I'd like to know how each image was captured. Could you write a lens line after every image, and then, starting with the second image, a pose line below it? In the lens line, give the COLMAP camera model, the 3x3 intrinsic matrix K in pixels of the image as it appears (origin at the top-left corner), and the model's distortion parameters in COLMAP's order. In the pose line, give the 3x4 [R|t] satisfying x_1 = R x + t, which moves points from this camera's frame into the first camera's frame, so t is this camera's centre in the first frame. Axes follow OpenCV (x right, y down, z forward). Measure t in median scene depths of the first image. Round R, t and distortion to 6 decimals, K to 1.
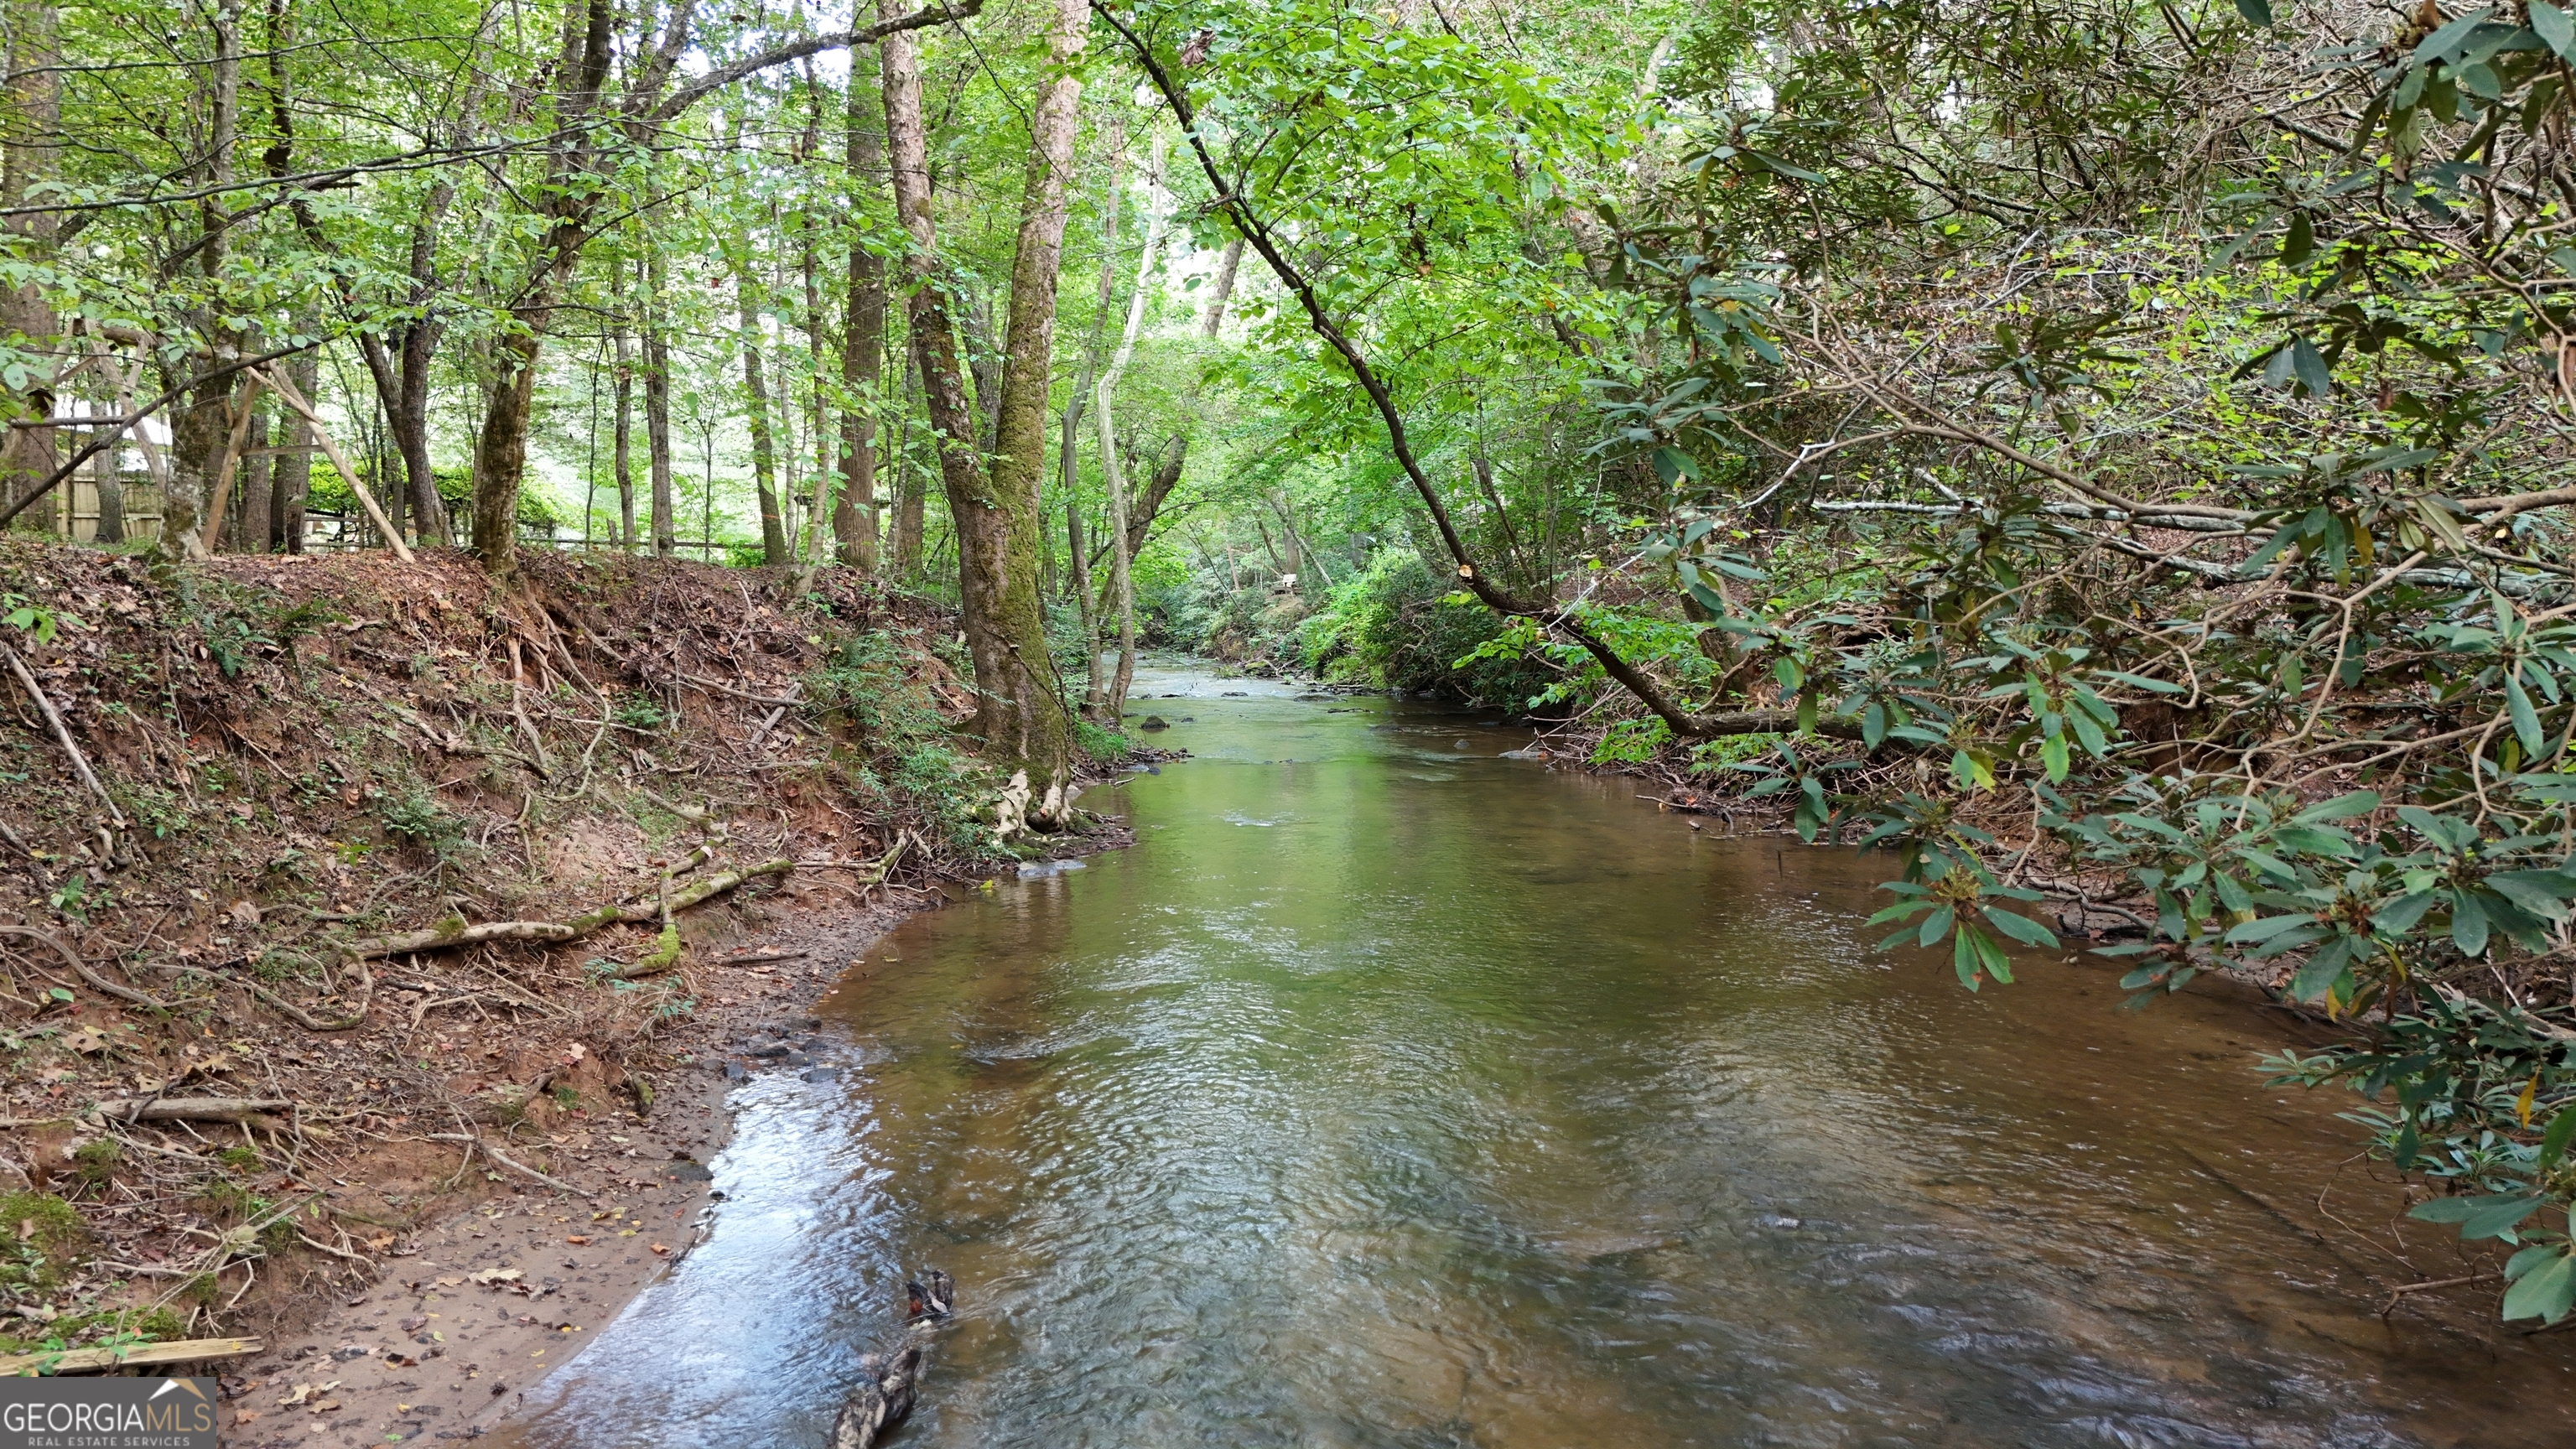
lens RADIAL K [[1962.1, 0, 1288.4], [0, 1962.1, 711.9], [0, 0, 1]] dist [0.046864, -0.034750]
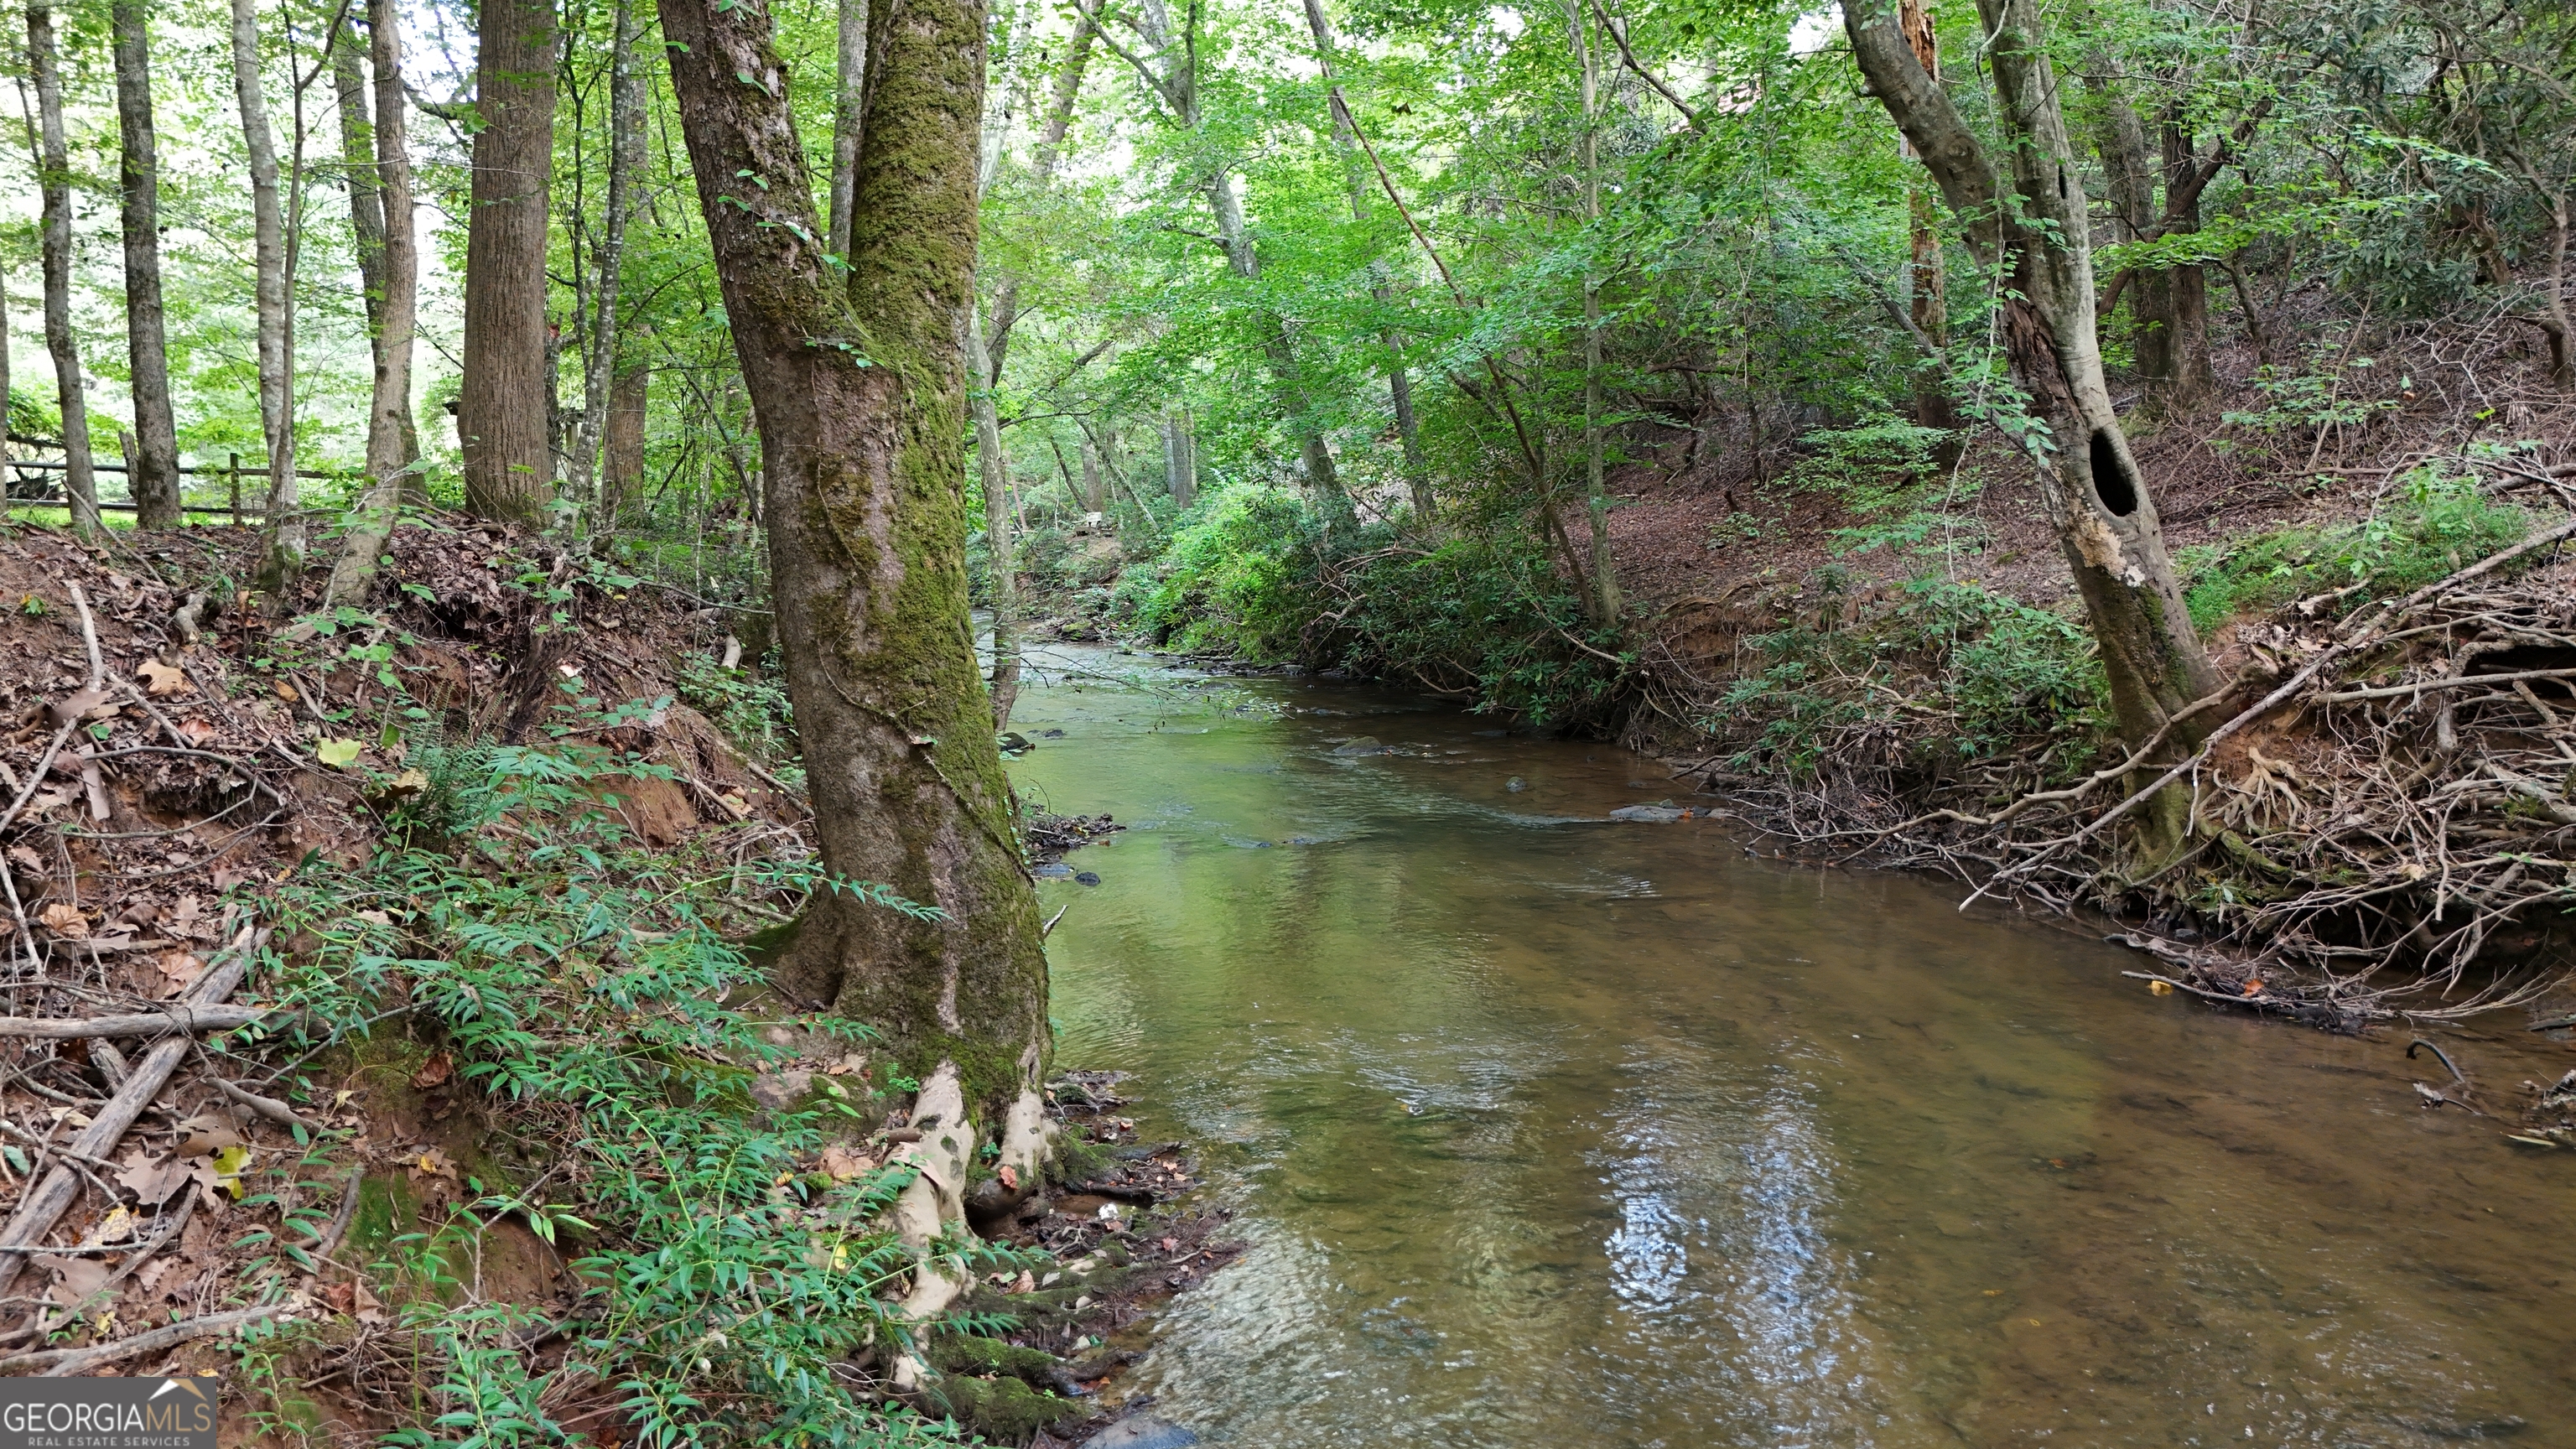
lens RADIAL K [[1962.1, 0, 1270.9], [0, 1962.1, 718.2], [0, 0, 1]] dist [0.046864, -0.034750]
pose [[0.992035, -0.012517, 0.125342, -0.130242], [0.007875, 0.999267, 0.037459, -0.055628], [-0.125719, -0.036173, 0.991406, 0.668654]]
